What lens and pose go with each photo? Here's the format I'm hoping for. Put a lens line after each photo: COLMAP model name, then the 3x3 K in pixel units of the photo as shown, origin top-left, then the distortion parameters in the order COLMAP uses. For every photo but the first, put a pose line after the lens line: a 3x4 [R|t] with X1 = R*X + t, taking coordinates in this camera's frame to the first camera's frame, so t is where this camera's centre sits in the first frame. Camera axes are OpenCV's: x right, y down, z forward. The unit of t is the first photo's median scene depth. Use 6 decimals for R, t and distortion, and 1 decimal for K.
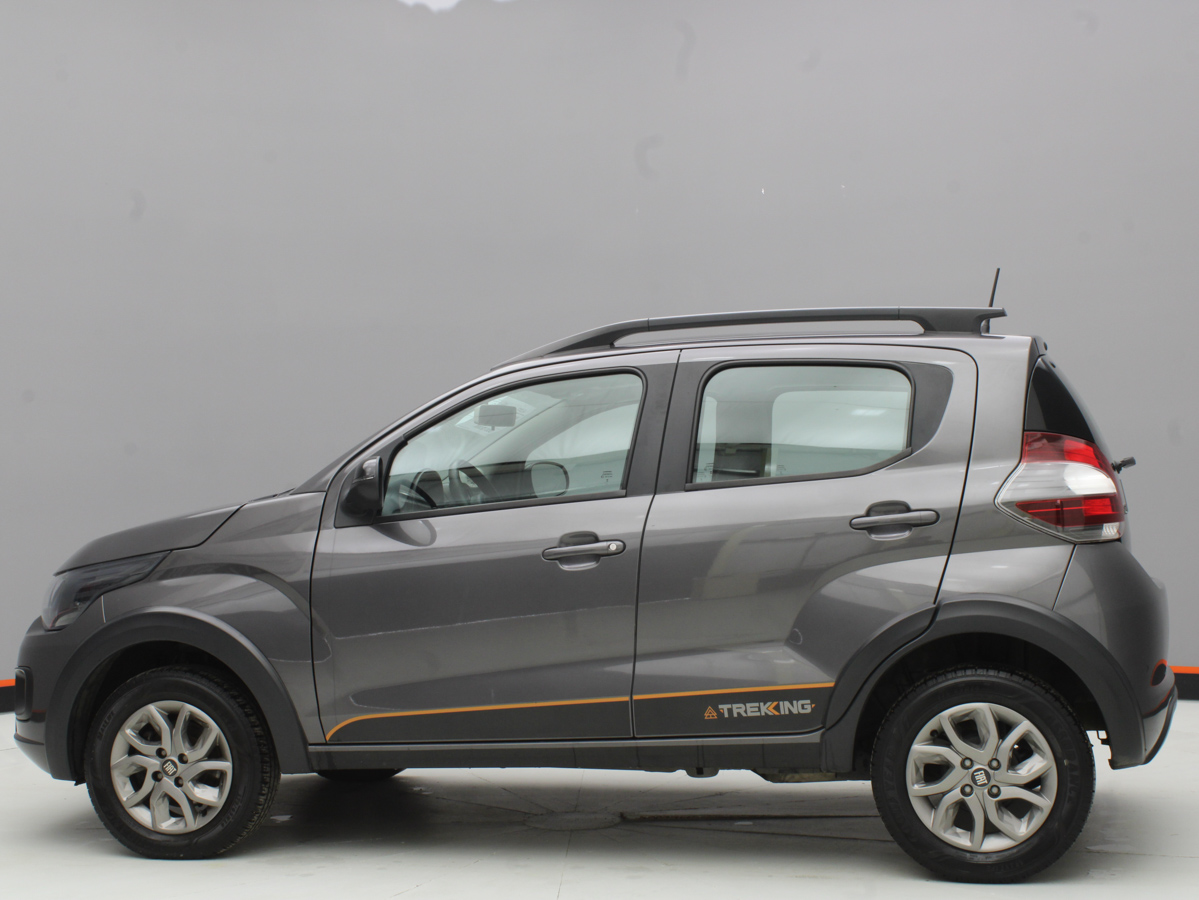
lens RADIAL K [[1815.5, 0, 599.5], [0, 1815.5, 450.0], [0, 0, 1]] dist [-0.051962, -0.037957]
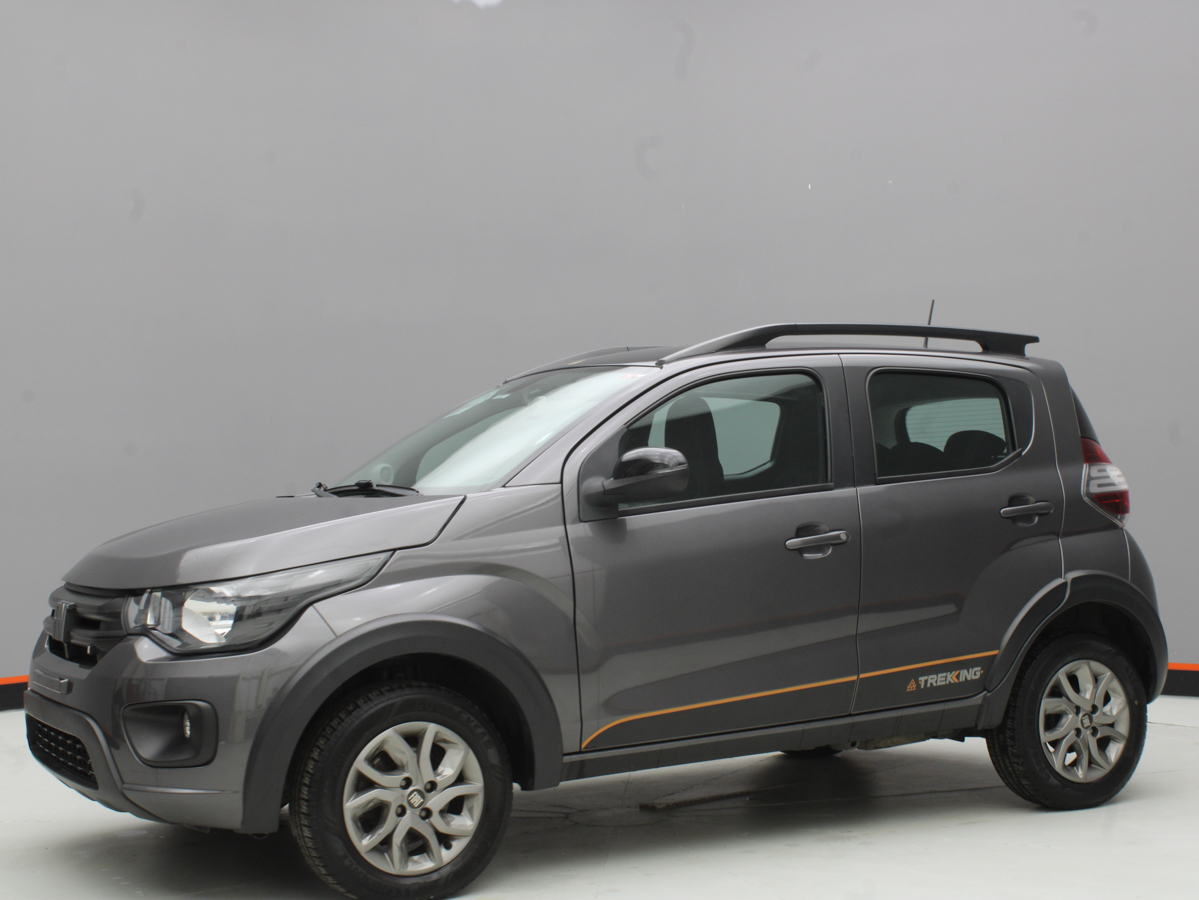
lens RADIAL K [[1815.5, 0, 599.5], [0, 1815.5, 450.0], [0, 0, 1]] dist [-0.051962, -0.037957]
pose [[0.729784, 0.021254, 0.683347, -0.837821], [-0.011291, 0.999755, -0.019037, 0.025046], [-0.683584, 0.006177, 0.729845, 0.325740]]
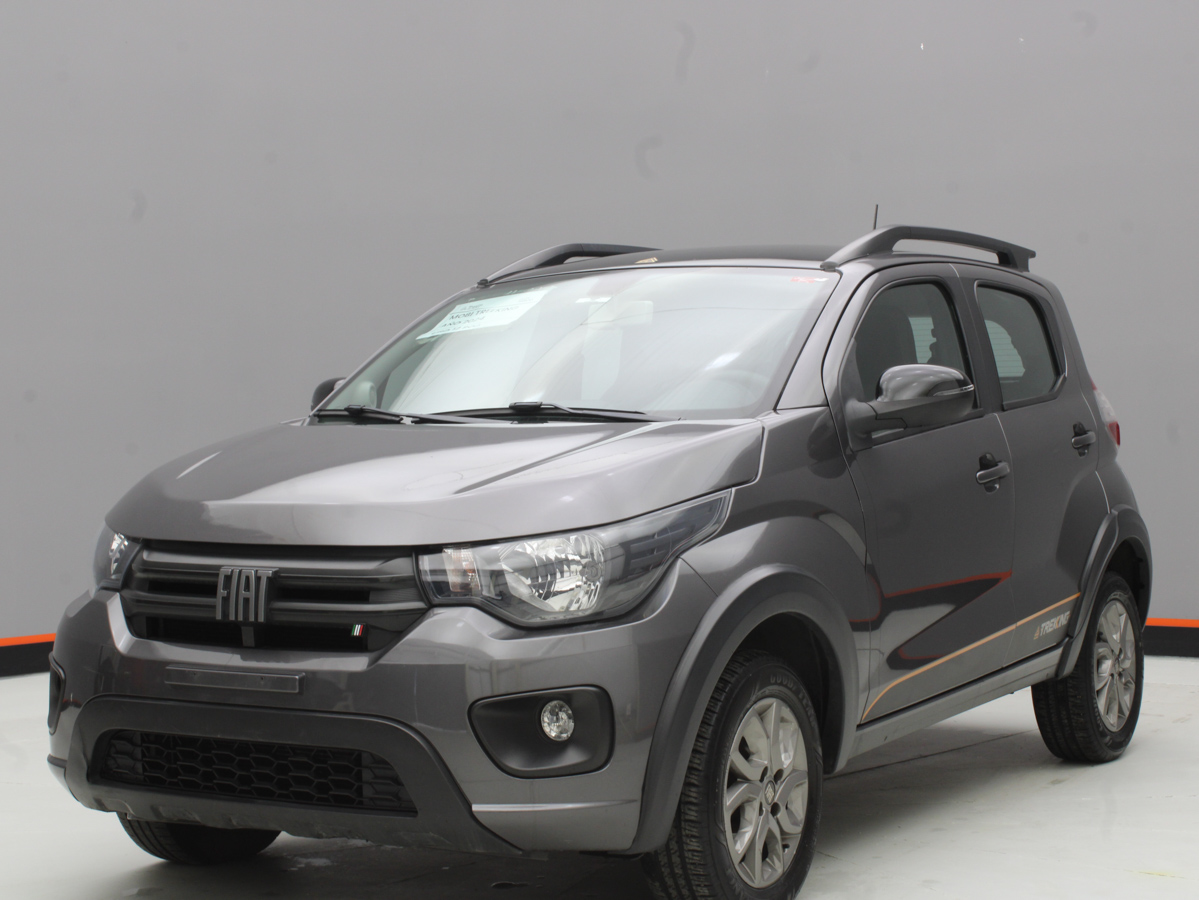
lens RADIAL K [[2189.1, 0, 599.5], [0, 2189.1, 450.0], [0, 0, 1]] dist [-0.015439, -0.089675]
pose [[0.295816, -0.001069, 0.955244, -1.164193], [-0.010562, 0.999935, 0.004390, 0.041756], [-0.955186, -0.011388, 0.295786, 0.879068]]
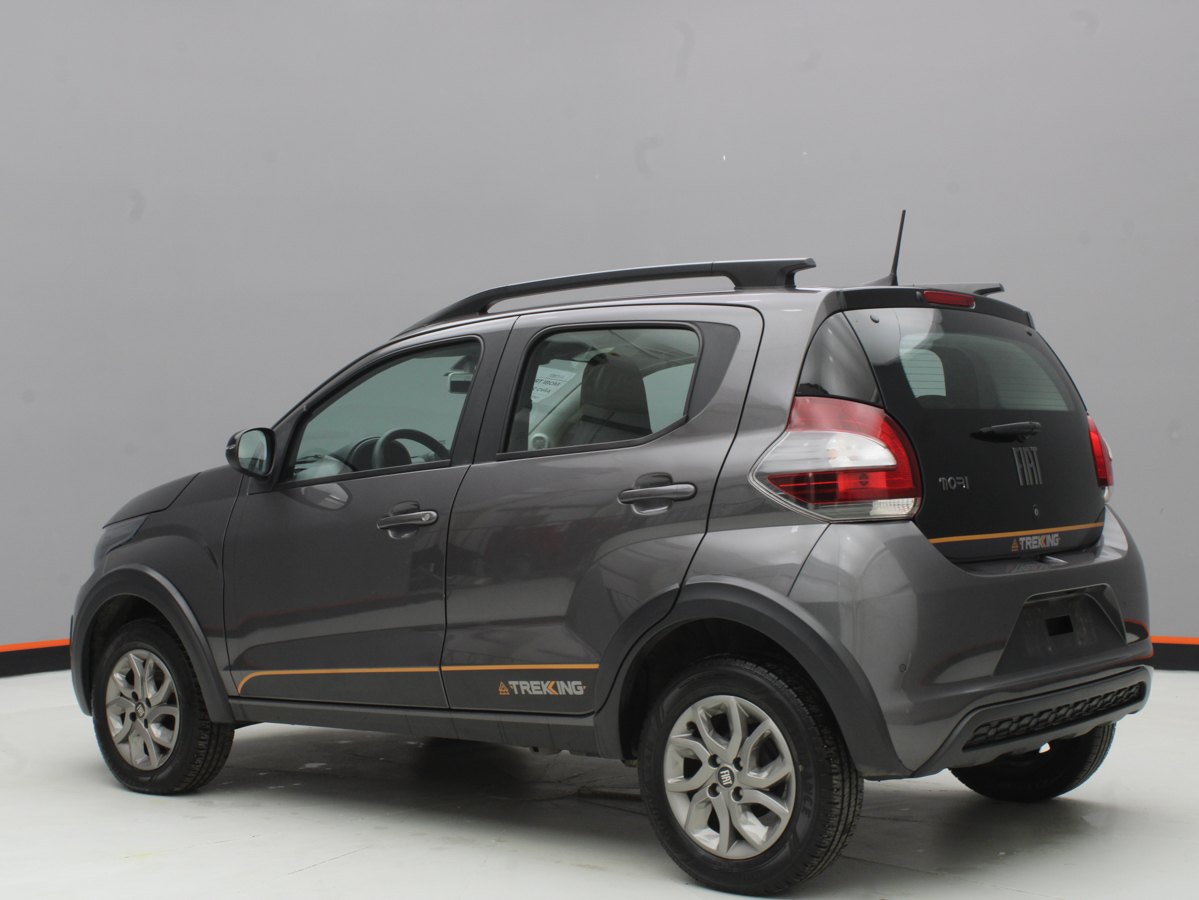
lens RADIAL K [[1815.5, 0, 599.5], [0, 1815.5, 450.0], [0, 0, 1]] dist [-0.051962, -0.037957]
pose [[0.896733, 0.000802, -0.442572, 0.541689], [0.009857, 0.999714, 0.021783, -0.004101], [0.442463, -0.023896, 0.896469, 0.151977]]
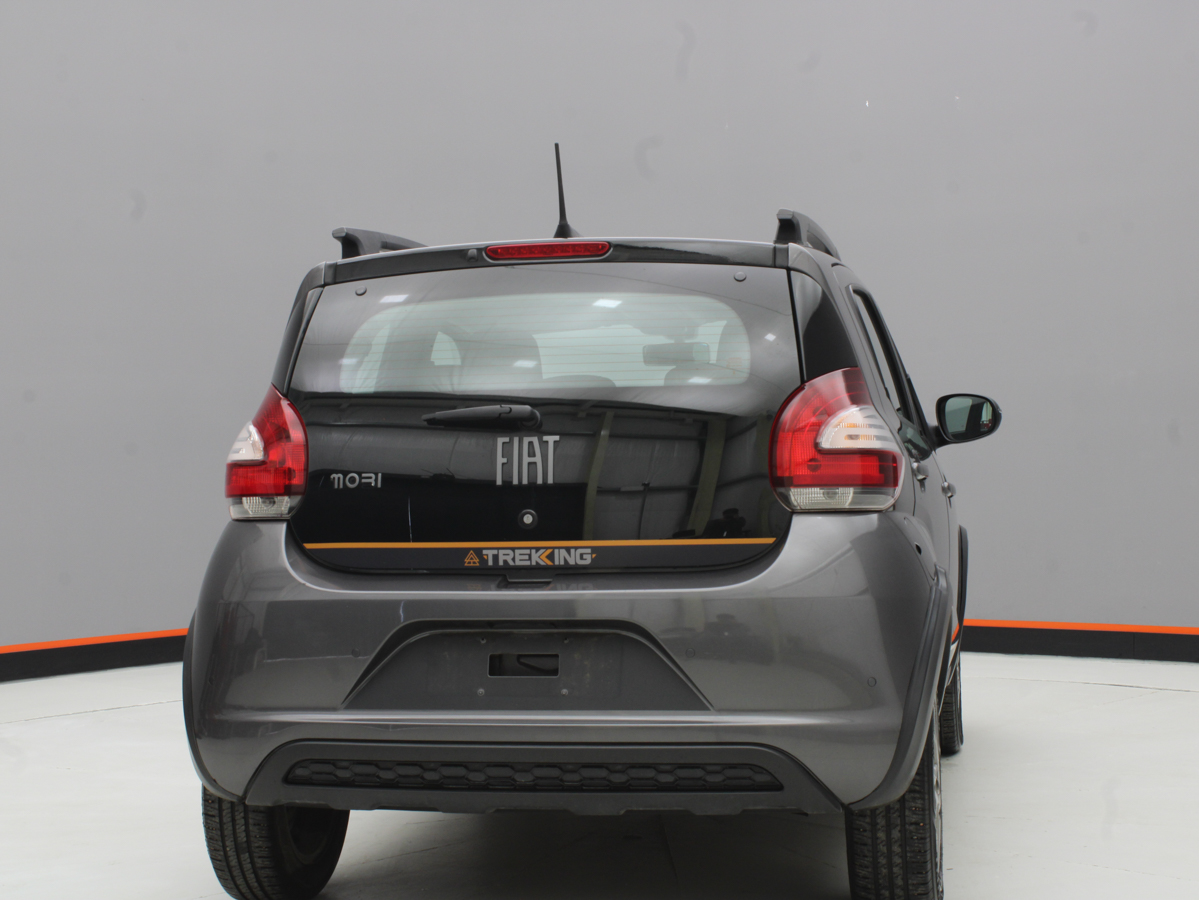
lens RADIAL K [[1984.0, 0, 599.5], [0, 1984.0, 450.0], [0, 0, 1]] dist [-0.031953, 0.086421]
pose [[0.043817, 0.026714, -0.998682, 1.151095], [0.038463, 0.998856, 0.028406, 0.000610], [0.998299, -0.039657, 0.042739, 1.105217]]
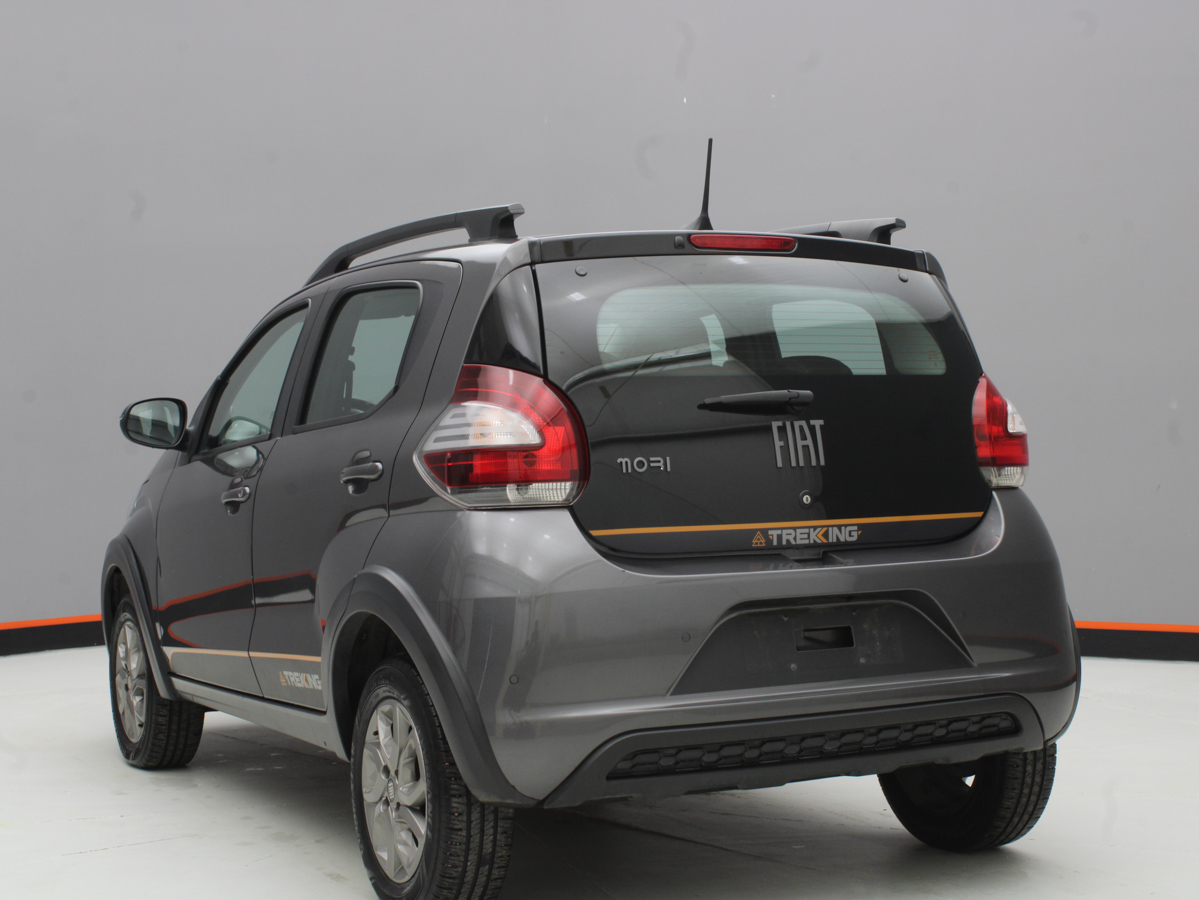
lens RADIAL K [[1984.0, 0, 599.5], [0, 1984.0, 450.0], [0, 0, 1]] dist [-0.031953, 0.086421]
pose [[0.650602, 0.016736, -0.759234, 0.921561], [0.019804, 0.999043, 0.038993, -0.005249], [0.759160, -0.040404, 0.649649, 0.481698]]
